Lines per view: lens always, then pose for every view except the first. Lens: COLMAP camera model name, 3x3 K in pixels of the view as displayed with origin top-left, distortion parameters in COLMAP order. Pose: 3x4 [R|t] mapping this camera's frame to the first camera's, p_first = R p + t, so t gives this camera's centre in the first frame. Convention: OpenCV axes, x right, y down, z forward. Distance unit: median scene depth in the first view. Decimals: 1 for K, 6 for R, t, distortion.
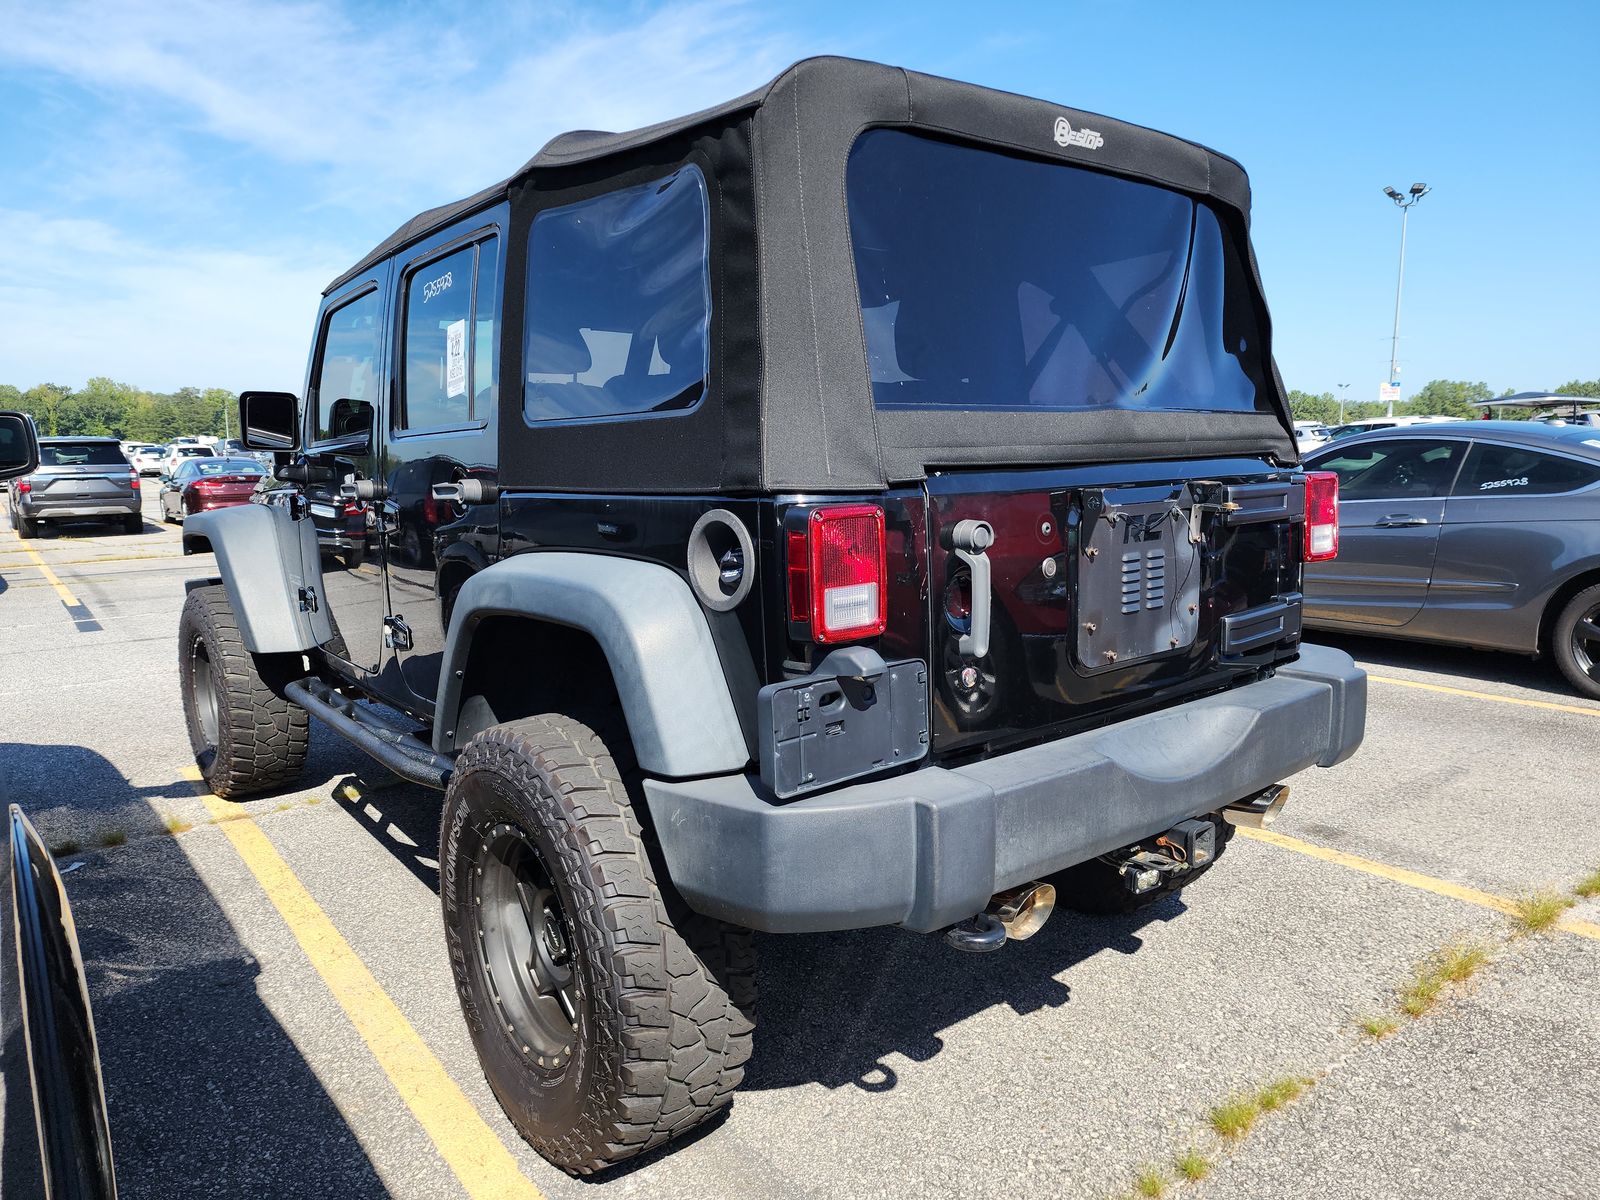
lens RADIAL K [[1073.0, 0, 798.3], [0, 1073.0, 612.7], [0, 0, 1]] dist [0.040989, -0.032397]
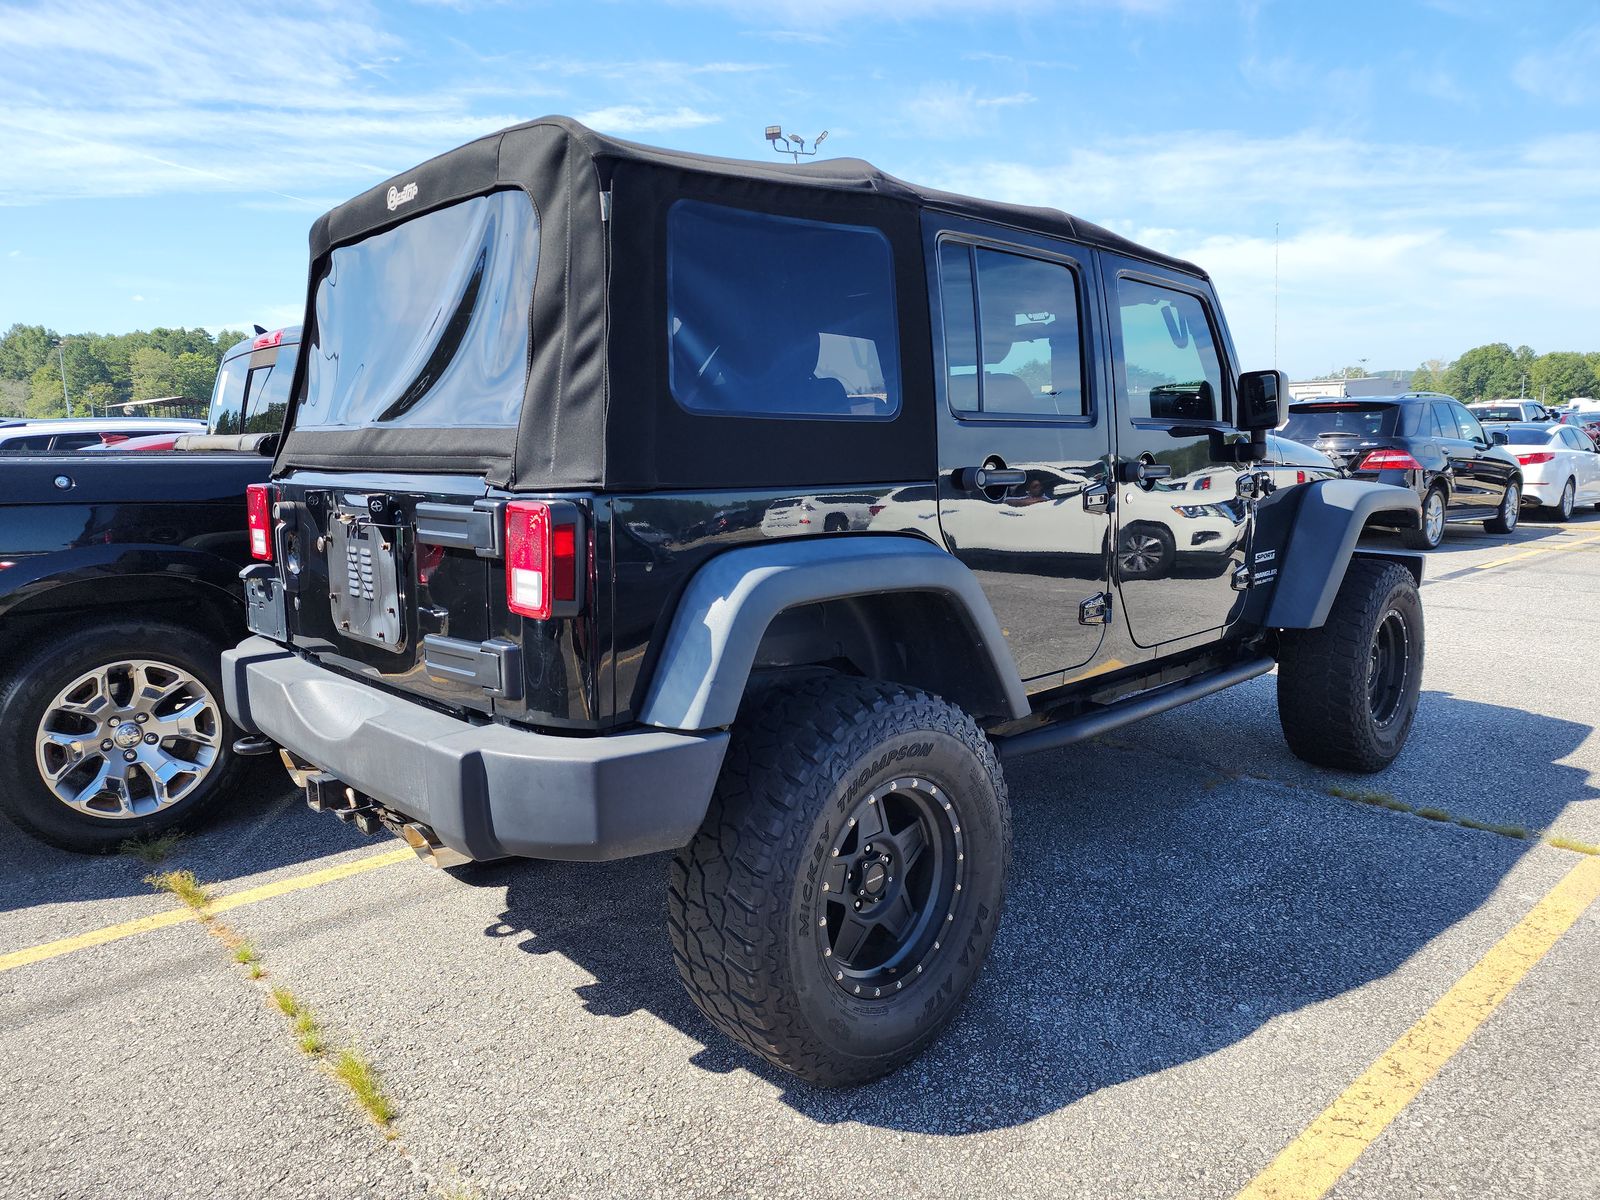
lens RADIAL K [[1073.0, 0, 792.6], [0, 1073.0, 606.7], [0, 0, 1]] dist [0.040989, -0.032397]
pose [[0.068427, 0.172249, -0.982674, 1.318527], [-0.134364, 0.977600, 0.162003, -0.215270], [0.988567, 0.120950, 0.090038, 1.178223]]
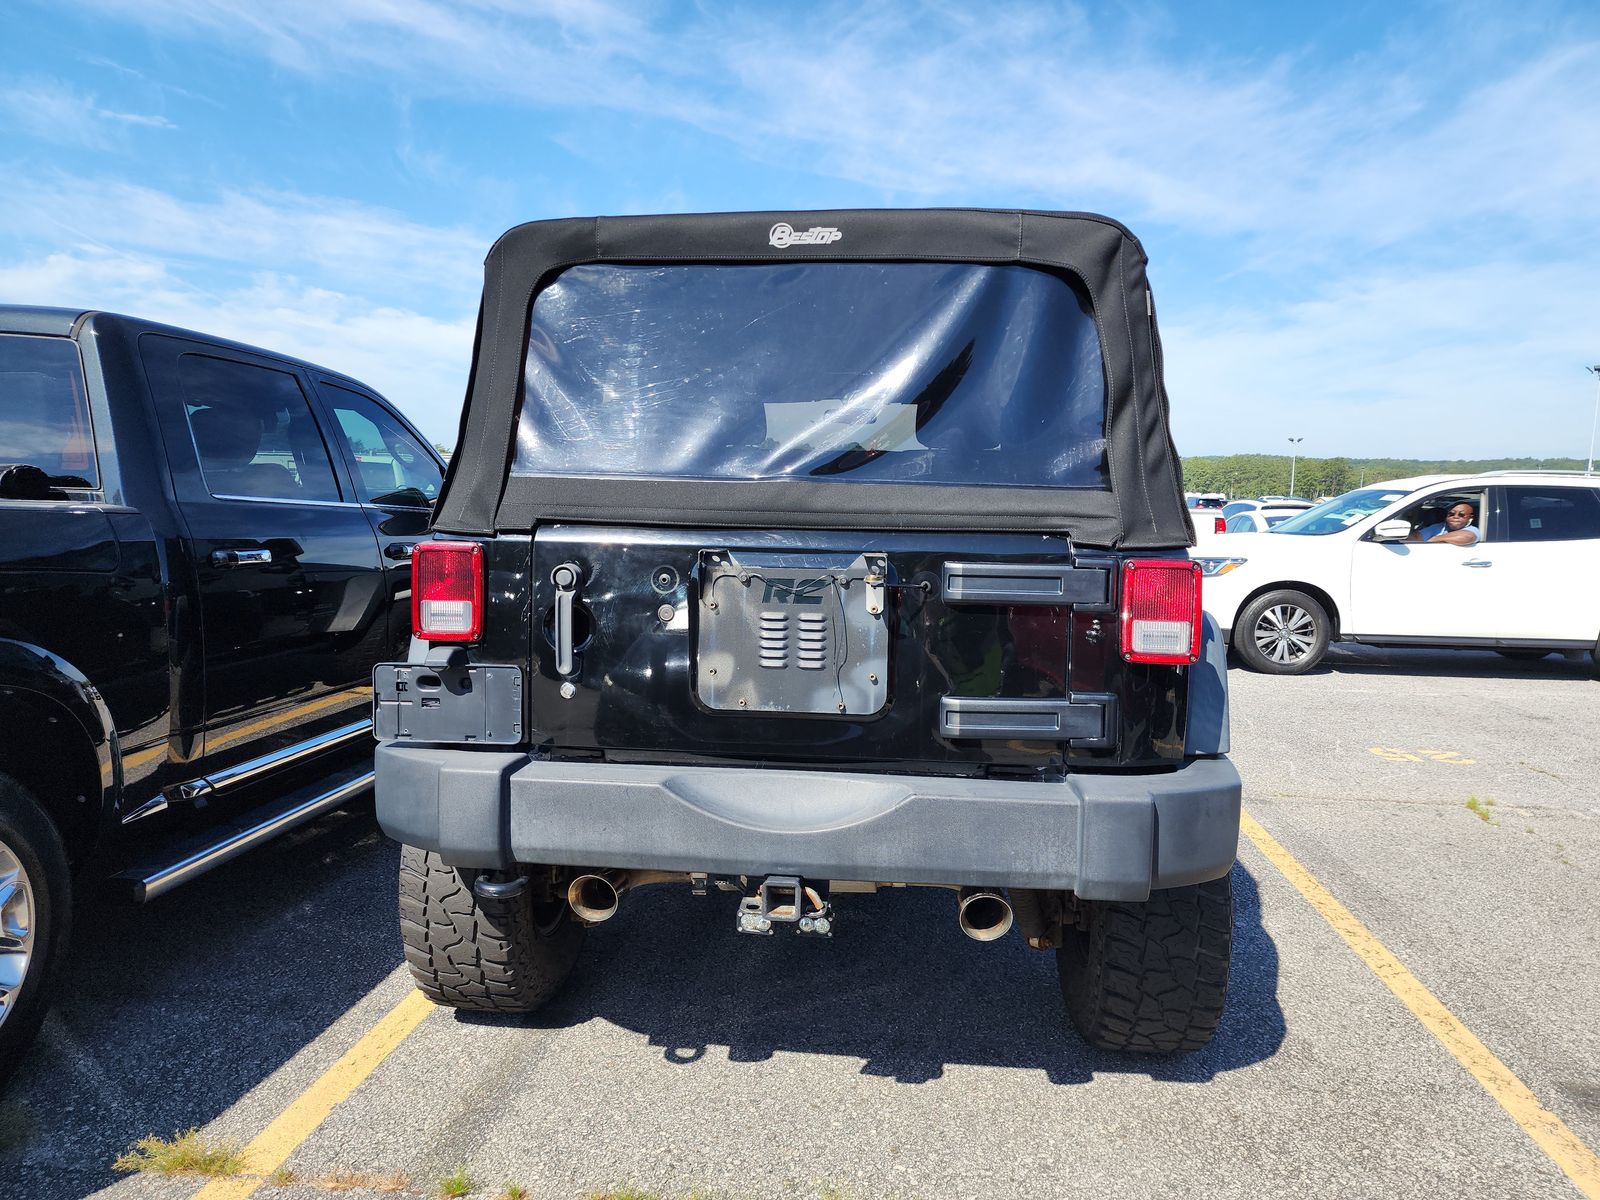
lens RADIAL K [[1073.0, 0, 805.1], [0, 1073.0, 595.5], [0, 0, 1]] dist [0.040989, -0.032397]
pose [[0.716716, 0.092879, -0.691153, 0.905998], [-0.139594, 0.990140, -0.011700, -0.054011], [0.683251, 0.104867, 0.722614, 0.207982]]
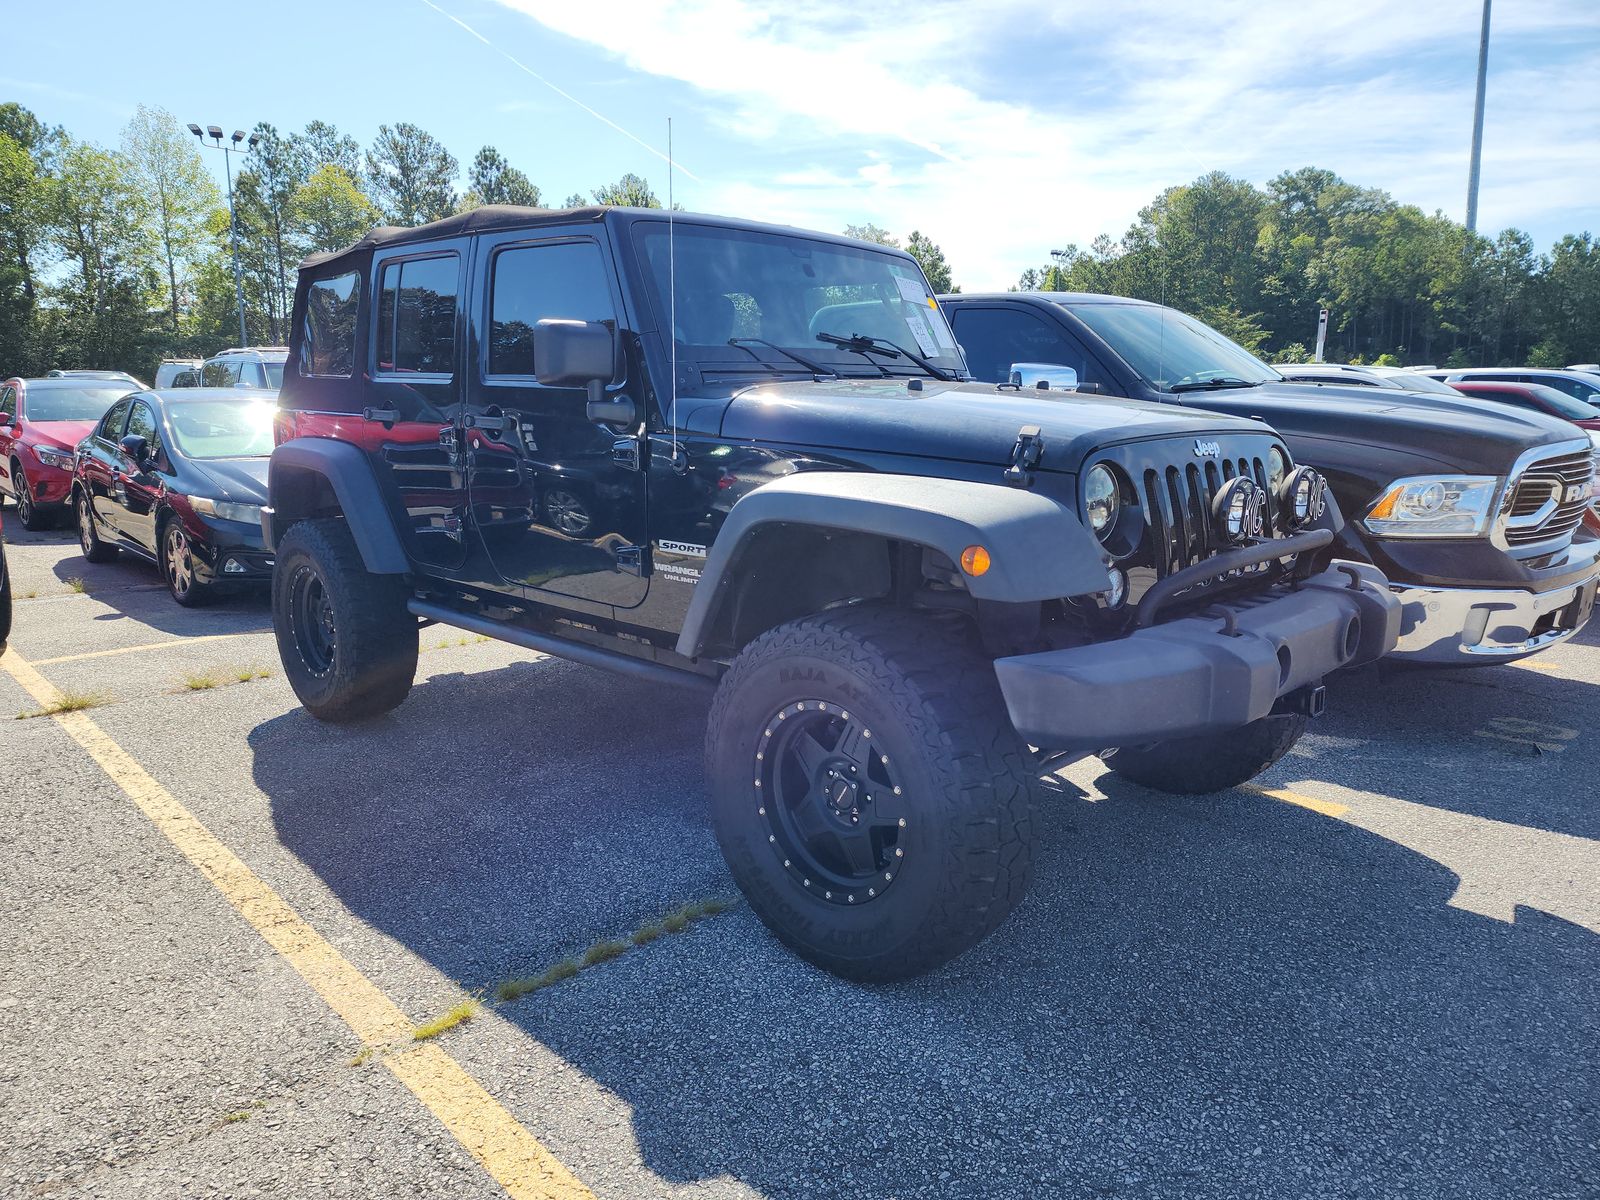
lens RADIAL K [[1073.0, 0, 799.5], [0, 1073.0, 600.7], [0, 0, 1]] dist [0.040989, -0.032397]
pose [[-0.994318, 0.038370, -0.099297, -0.257097], [0.002932, 0.942299, 0.334759, -0.483720], [0.106412, 0.332566, -0.937057, 3.242105]]
